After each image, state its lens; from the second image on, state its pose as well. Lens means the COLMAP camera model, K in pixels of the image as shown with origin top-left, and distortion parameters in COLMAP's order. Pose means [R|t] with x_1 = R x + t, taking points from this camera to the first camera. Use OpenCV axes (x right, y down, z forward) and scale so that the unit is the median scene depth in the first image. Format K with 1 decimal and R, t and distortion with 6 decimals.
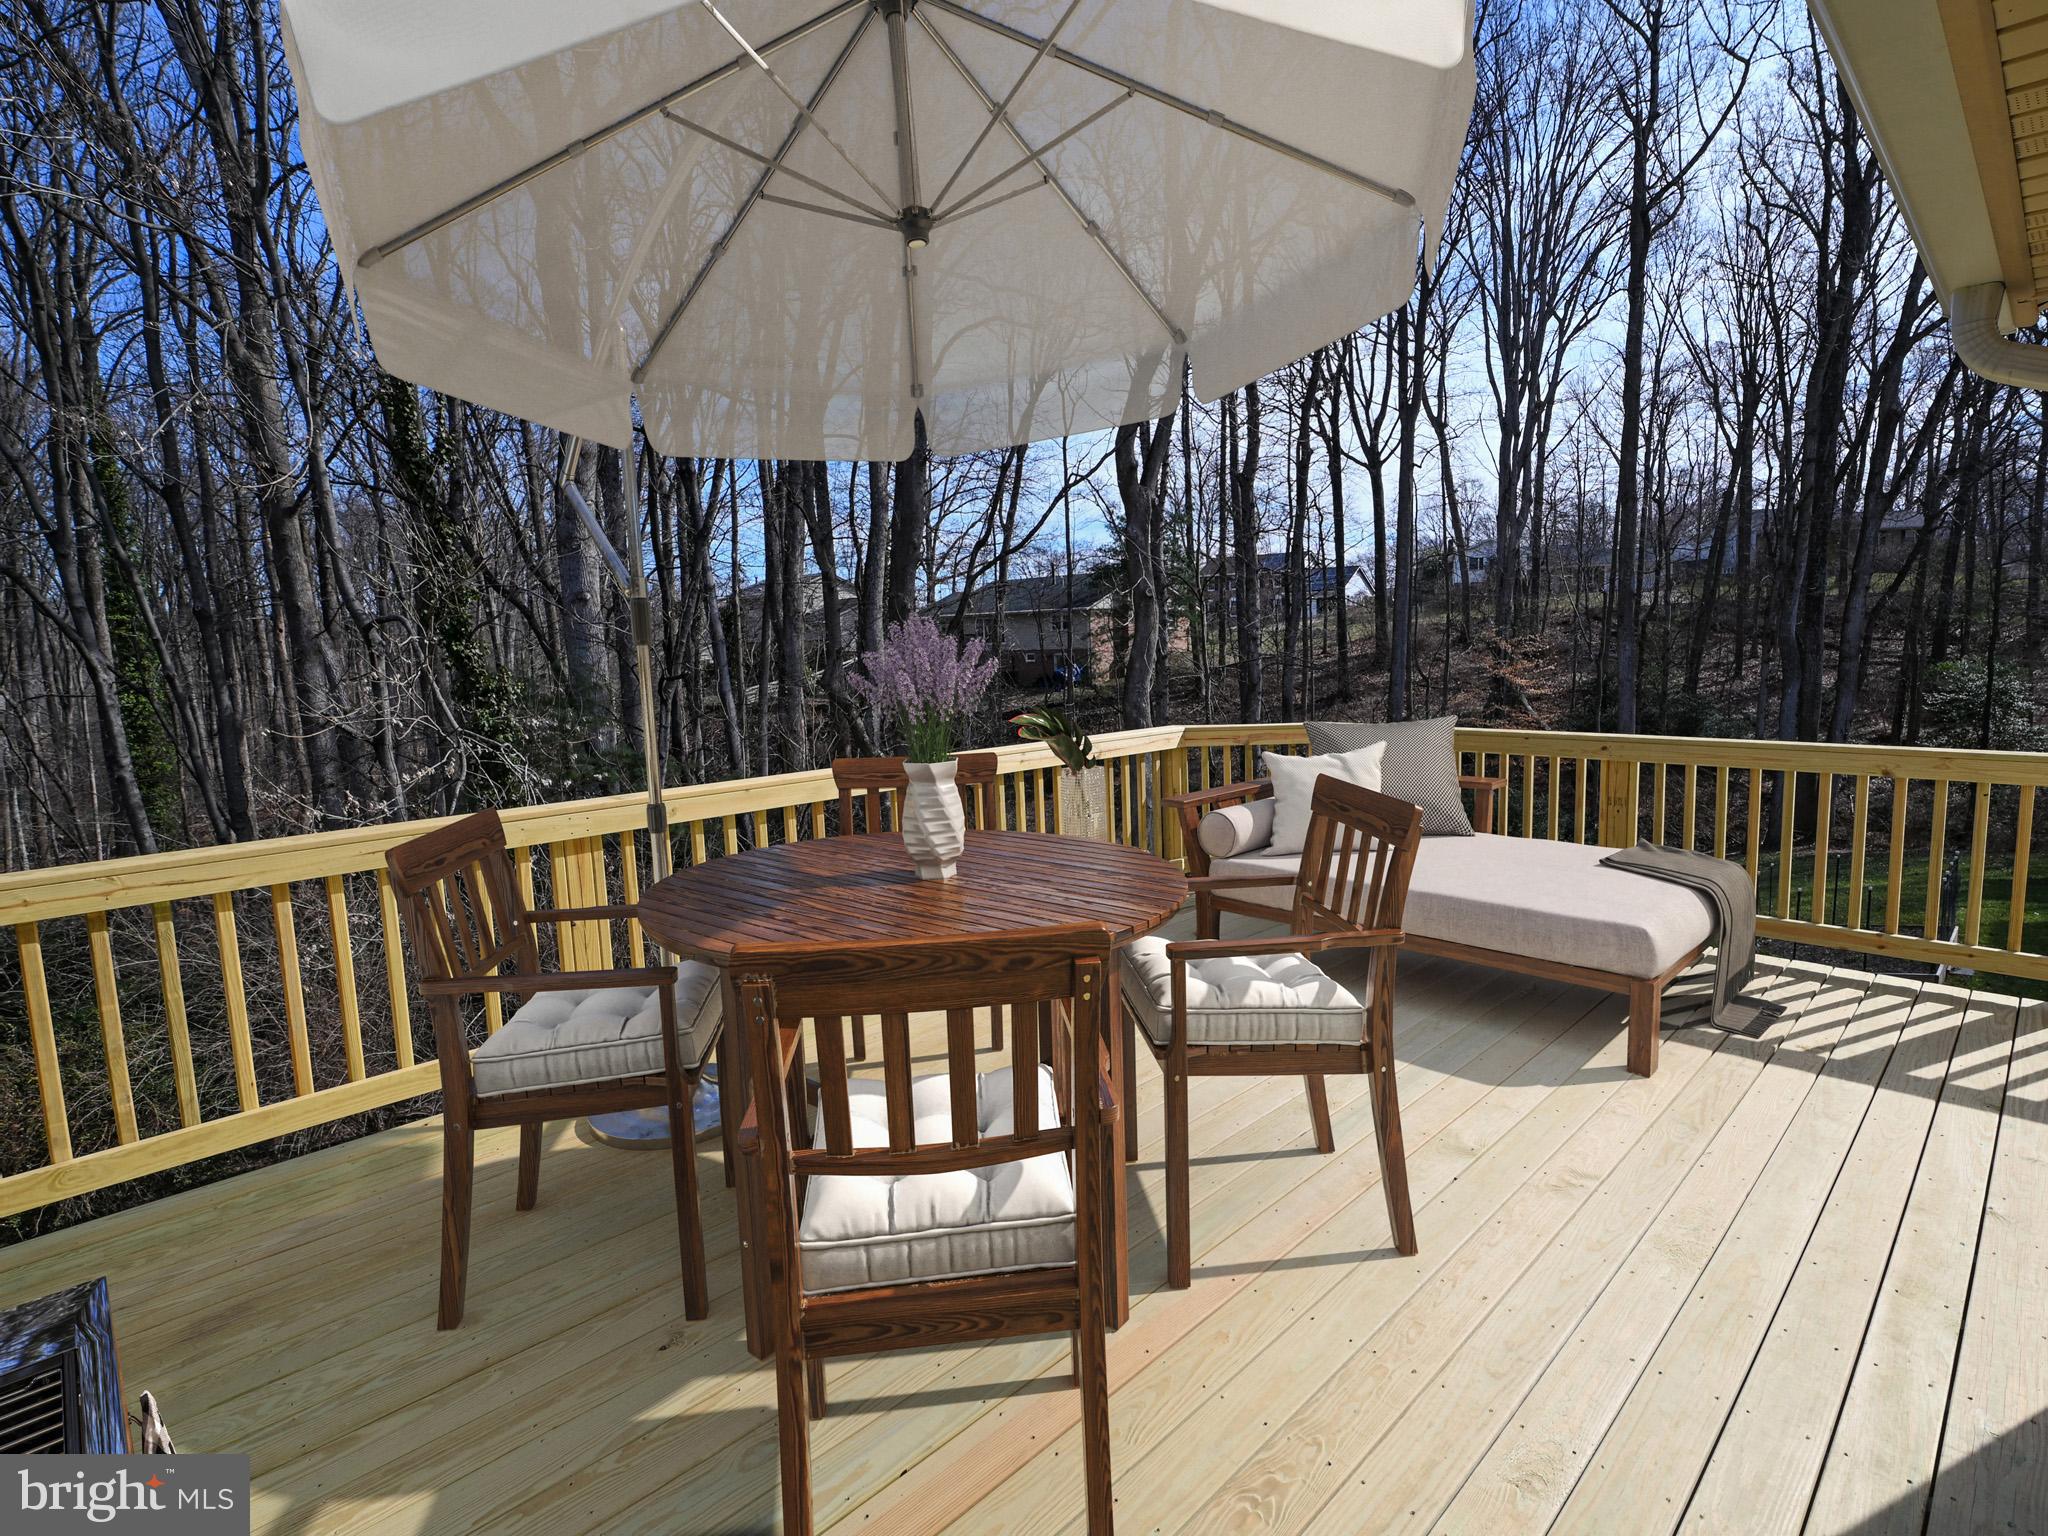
lens RADIAL K [[1054.0, 0, 1033.1], [0, 1054.0, 782.0], [0, 0, 1]] dist [-0.002377, -0.000457]
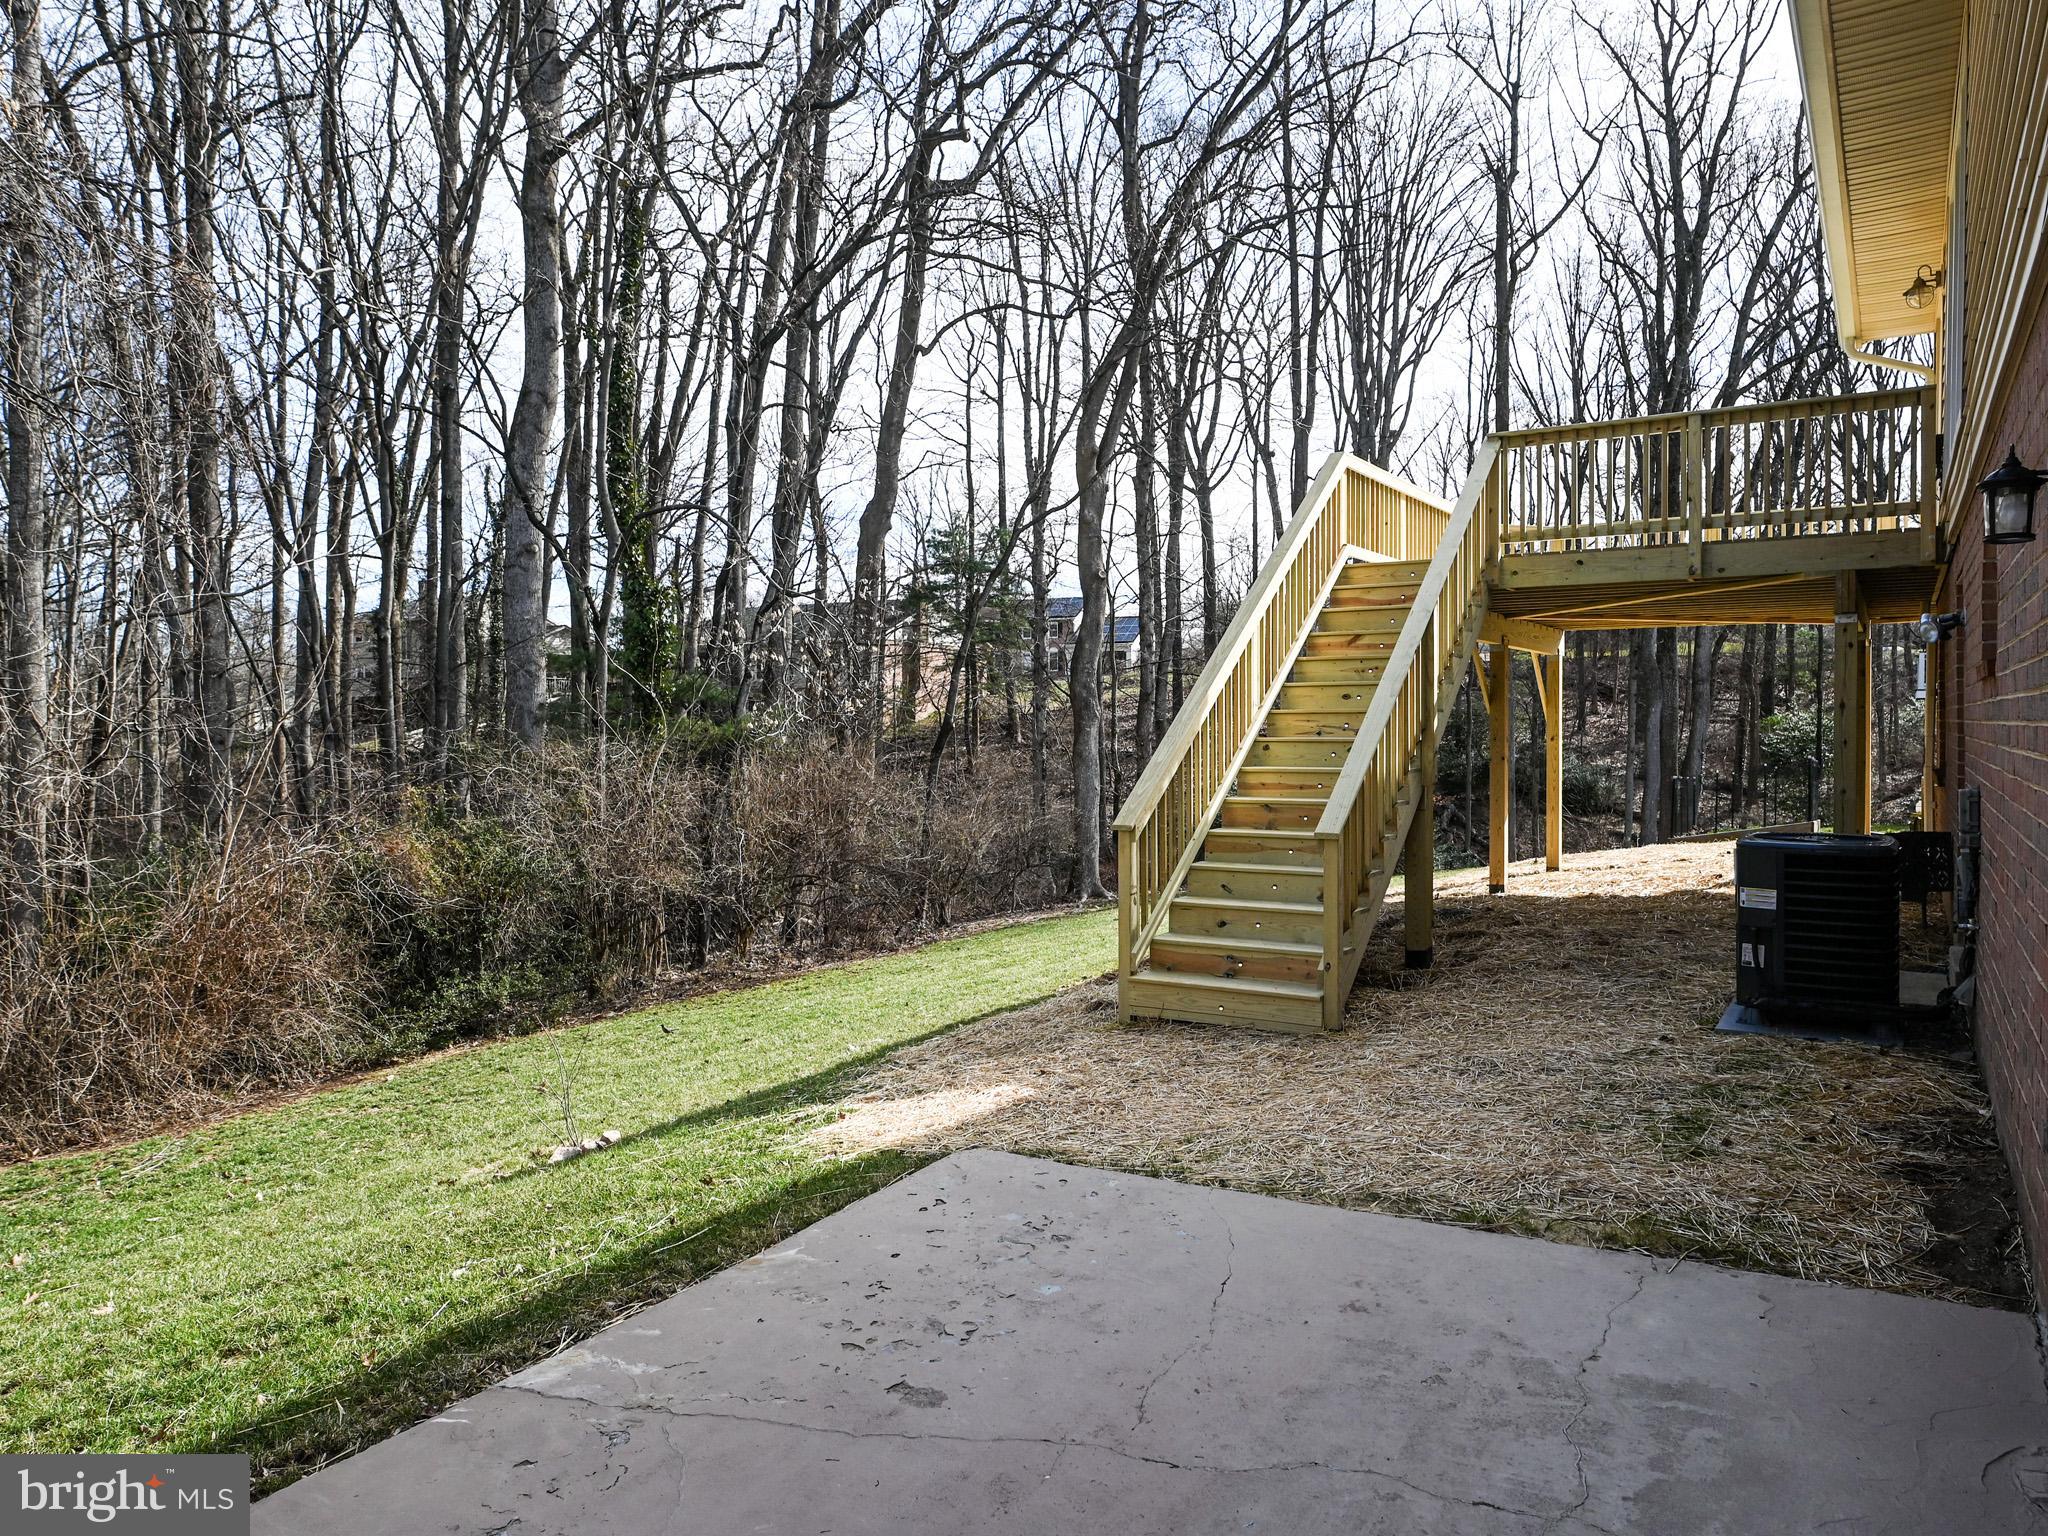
lens RADIAL K [[1367.7, 0, 1018.0], [0, 1367.7, 749.8], [0, 0, 1]] dist [0.003727, 0.000912]
pose [[0.977384, 0.012429, 0.211106, -0.142606], [0.010028, 0.994424, -0.104975, 0.067166], [-0.211234, 0.104718, 0.971810, -0.138296]]
